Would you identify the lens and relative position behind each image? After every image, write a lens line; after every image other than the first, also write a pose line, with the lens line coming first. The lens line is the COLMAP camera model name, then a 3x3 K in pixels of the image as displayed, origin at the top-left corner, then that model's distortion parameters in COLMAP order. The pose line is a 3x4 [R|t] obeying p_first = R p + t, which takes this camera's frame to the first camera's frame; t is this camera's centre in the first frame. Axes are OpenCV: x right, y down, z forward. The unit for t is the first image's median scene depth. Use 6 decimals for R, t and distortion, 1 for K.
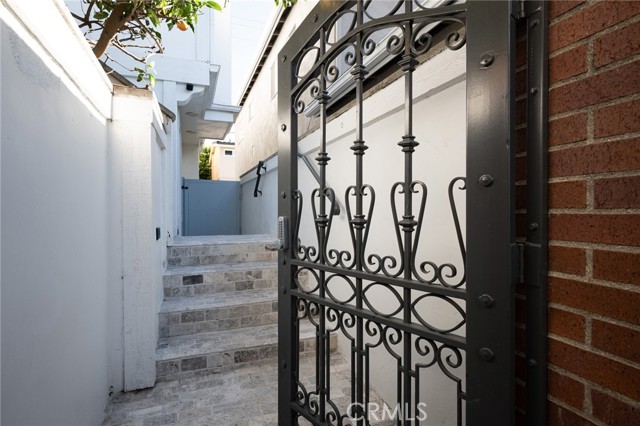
lens RADIAL K [[334.4, 0, 316.4], [0, 334.4, 211.8], [0, 0, 1]] dist [0.004143, 0.000241]
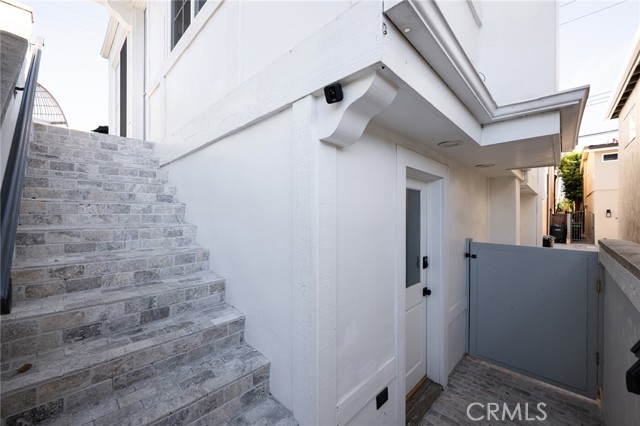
lens RADIAL K [[250.3, 0, 319.0], [0, 250.3, 213.8], [0, 0, 1]] dist [0.001567, 0.000097]
pose [[0.422964, 0.000539, -0.906147, -0.024779], [-0.004733, 0.999987, -0.001615, -0.042947], [0.906134, 0.004972, 0.422961, 0.155284]]
